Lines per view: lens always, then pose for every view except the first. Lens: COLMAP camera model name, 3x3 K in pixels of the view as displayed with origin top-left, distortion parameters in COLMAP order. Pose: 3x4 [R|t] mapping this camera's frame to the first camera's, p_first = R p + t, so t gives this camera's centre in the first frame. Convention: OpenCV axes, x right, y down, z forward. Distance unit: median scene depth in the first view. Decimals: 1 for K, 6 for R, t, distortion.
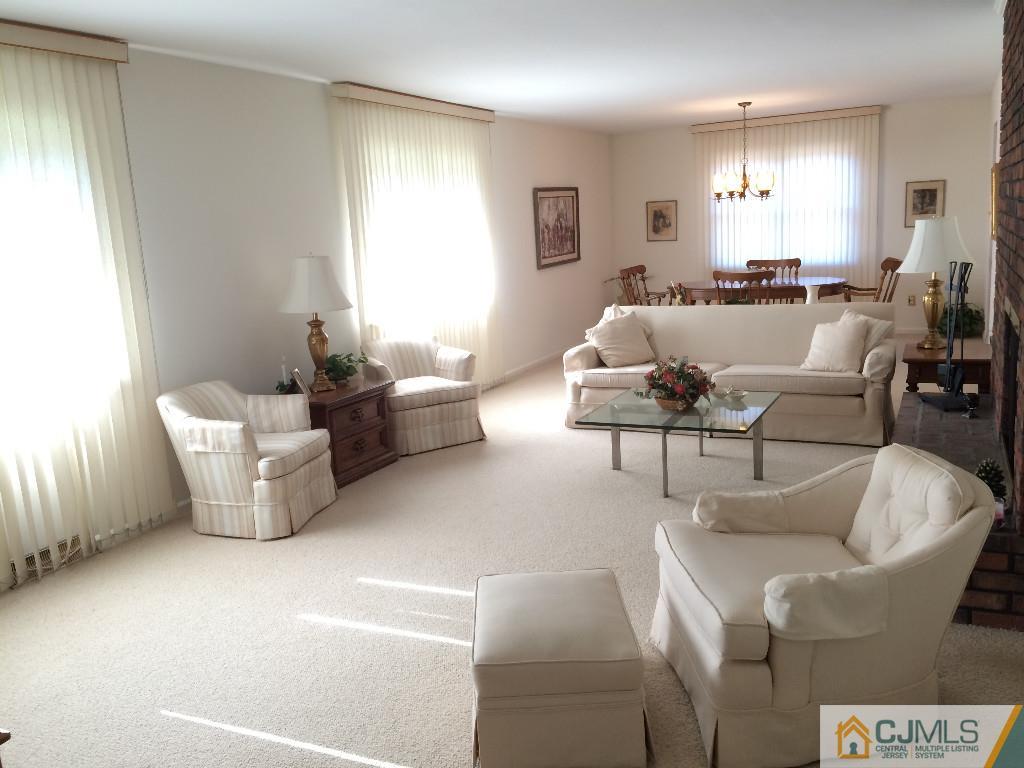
lens RADIAL K [[869.2, 0, 511.7], [0, 869.2, 389.6], [0, 0, 1]] dist [0.081084, -0.140989]
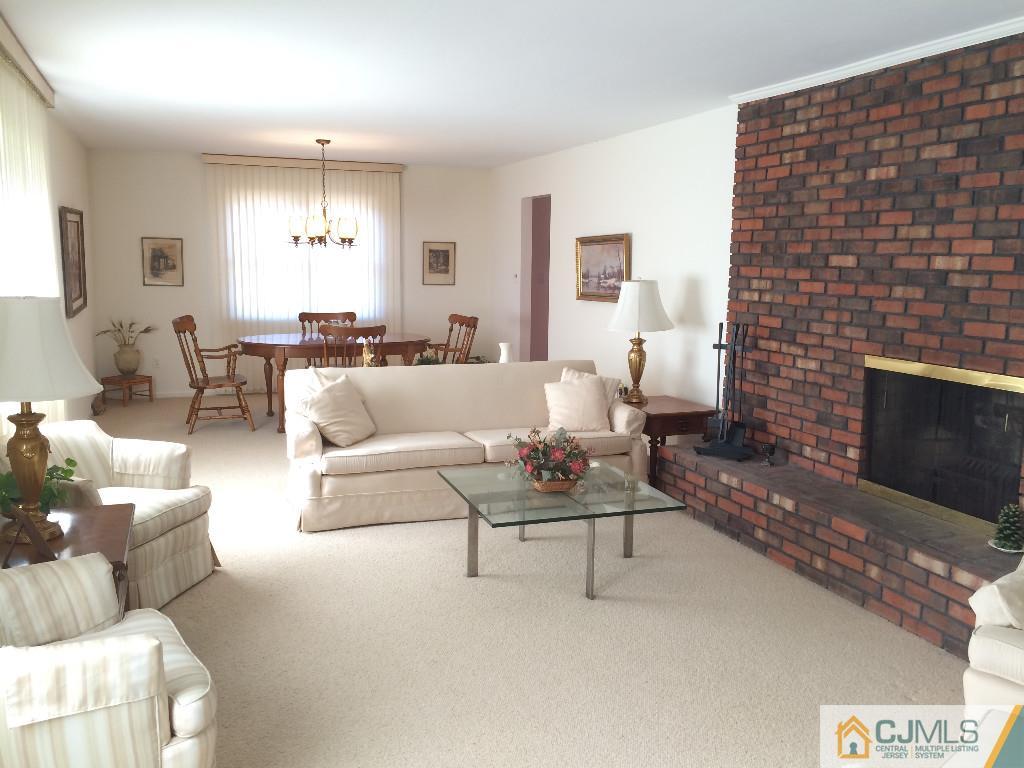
lens RADIAL K [[869.2, 0, 511.7], [0, 869.2, 389.6], [0, 0, 1]] dist [0.081084, -0.140989]
pose [[0.690506, -0.043974, 0.721989, -0.344842], [0.083847, 0.996288, -0.019510, -0.048436], [-0.718450, 0.074008, 0.691630, 0.335437]]
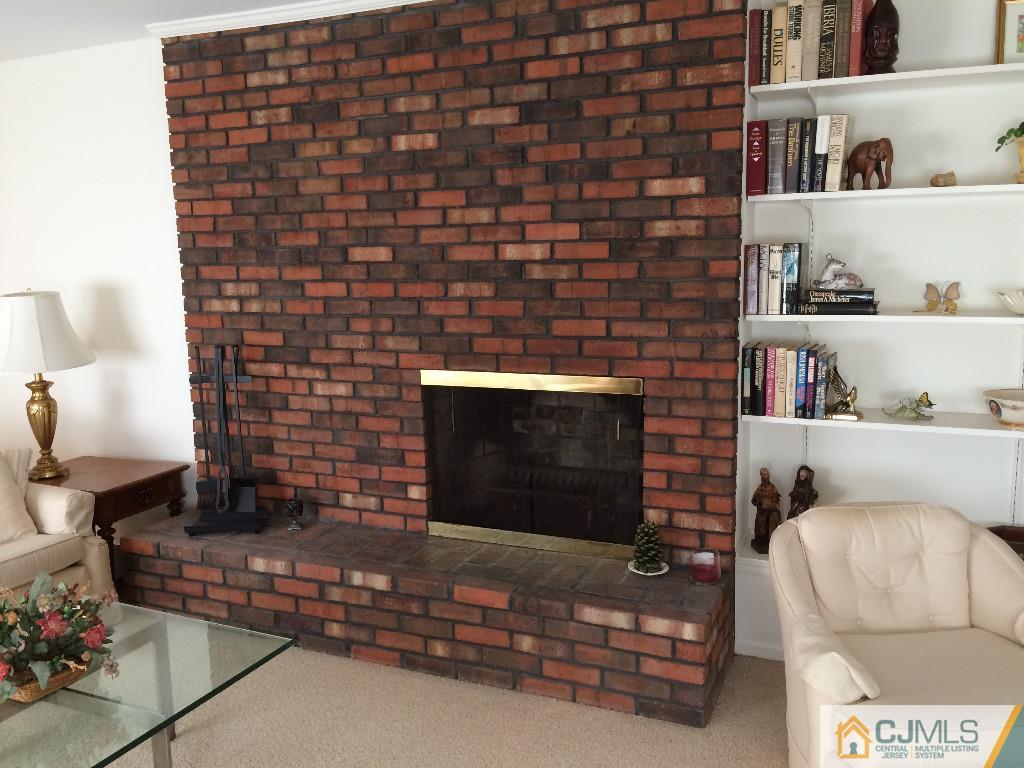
lens RADIAL K [[869.2, 0, 511.7], [0, 869.2, 389.6], [0, 0, 1]] dist [0.081084, -0.140989]
pose [[-0.035651, -0.099768, 0.994372, -0.204951], [0.209460, 0.972158, 0.105049, -0.098962], [-0.977167, 0.212026, -0.013761, 0.562789]]
